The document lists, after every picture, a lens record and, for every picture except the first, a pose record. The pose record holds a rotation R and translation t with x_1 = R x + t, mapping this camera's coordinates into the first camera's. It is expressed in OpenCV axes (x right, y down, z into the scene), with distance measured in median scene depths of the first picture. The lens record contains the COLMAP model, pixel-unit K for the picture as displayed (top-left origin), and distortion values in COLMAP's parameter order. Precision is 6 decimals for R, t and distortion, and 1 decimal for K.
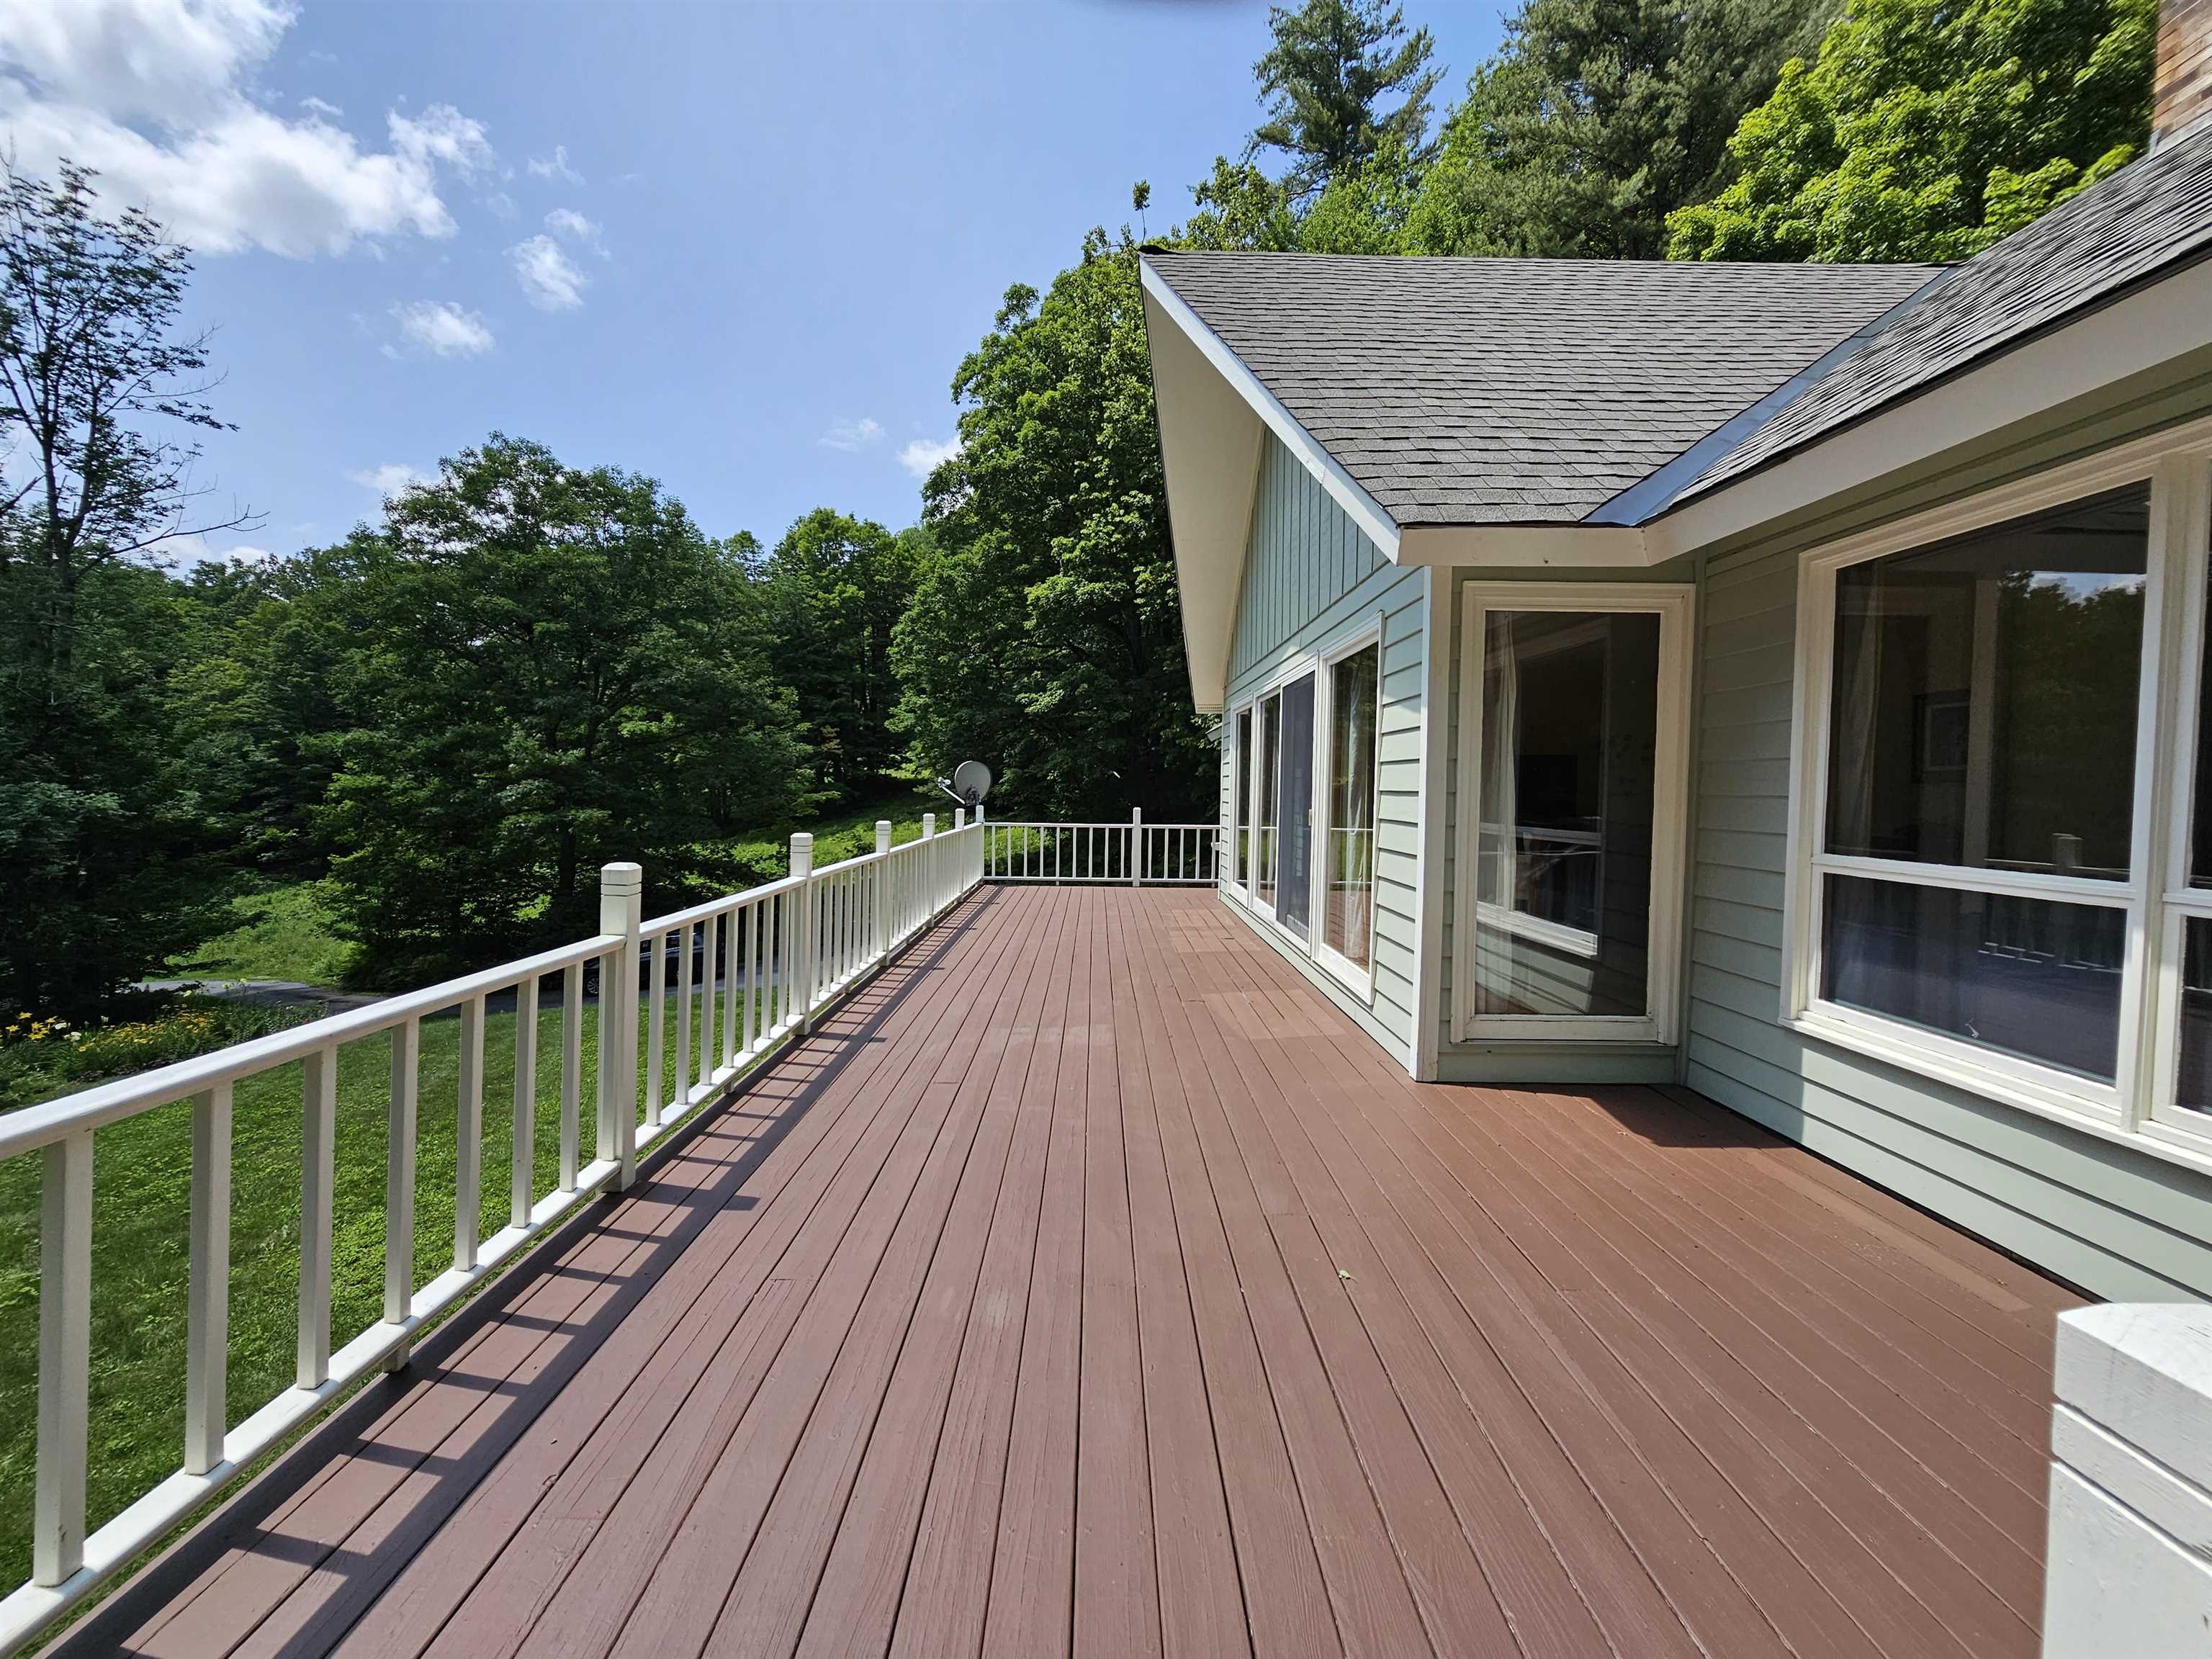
lens RADIAL K [[897.6, 0, 1107.4], [0, 897.6, 812.1], [0, 0, 1]] dist [-0.004393, 0.000669]
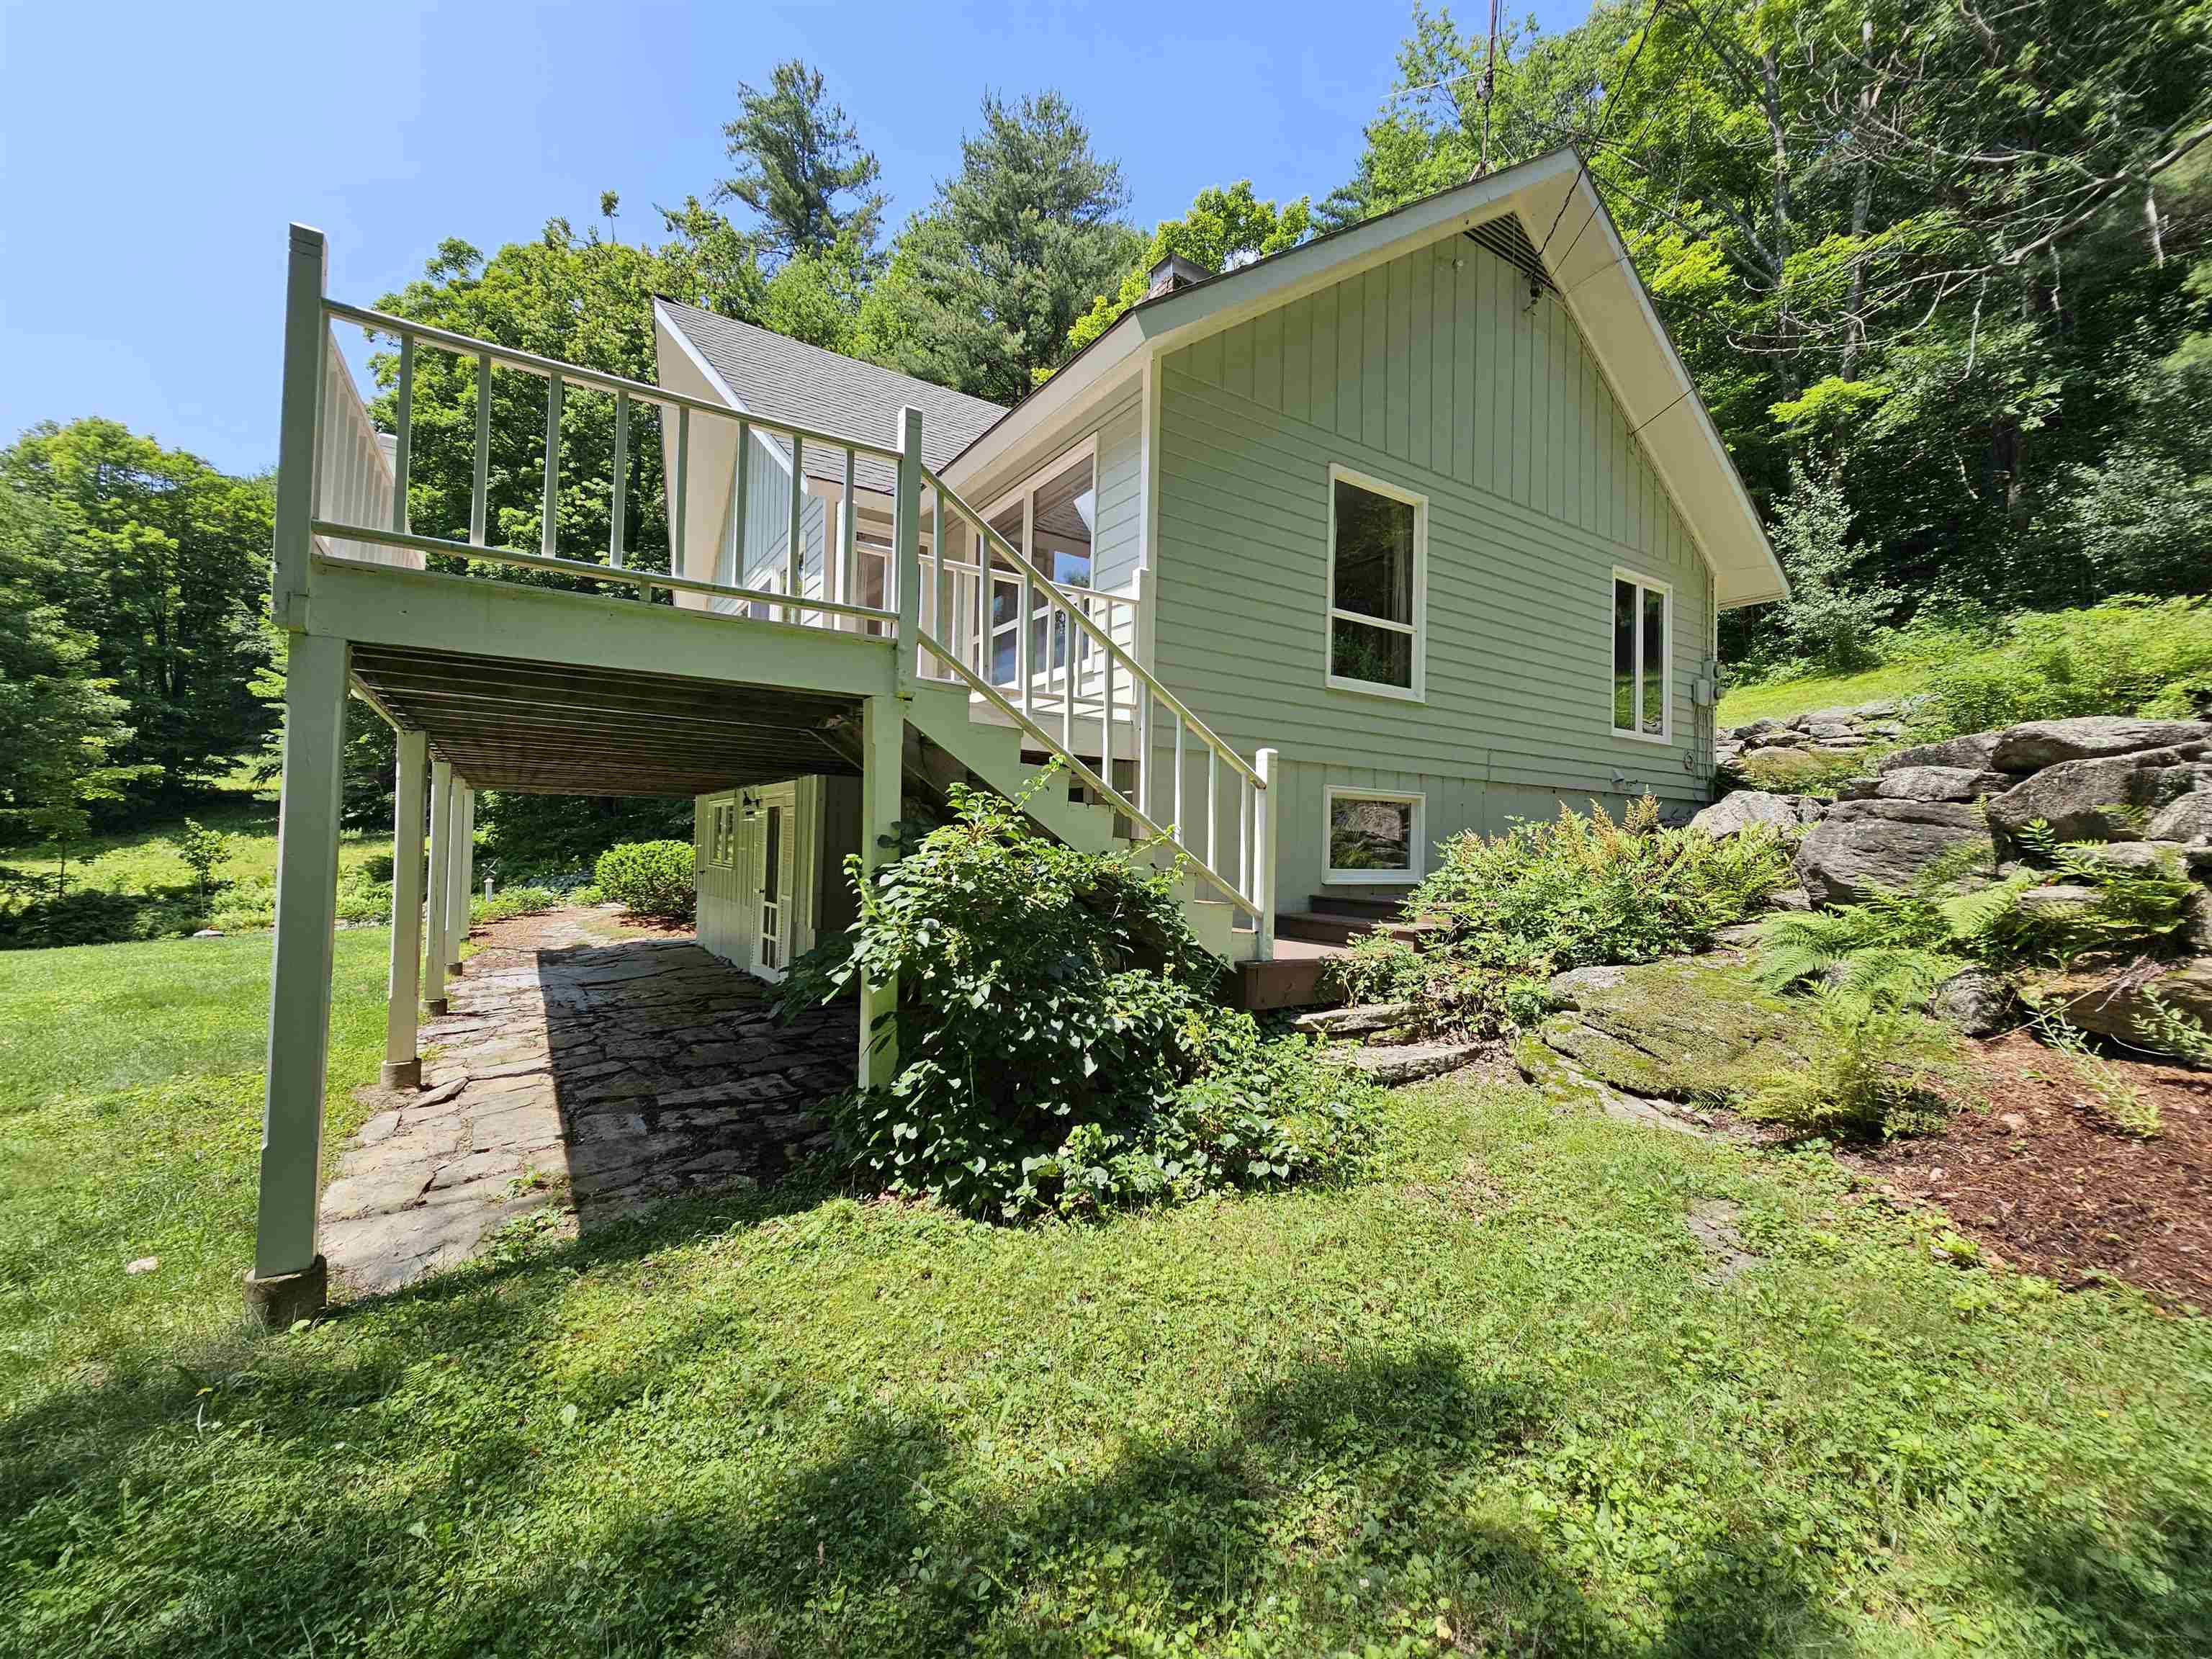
lens RADIAL K [[897.6, 0, 1102.8], [0, 897.6, 823.8], [0, 0, 1]] dist [-0.004393, 0.000669]
pose [[0.835643, 0.016284, 0.549032, -0.039517], [0.009495, 0.998983, -0.044081, 0.079226], [-0.549191, 0.042049, 0.834638, -0.143623]]
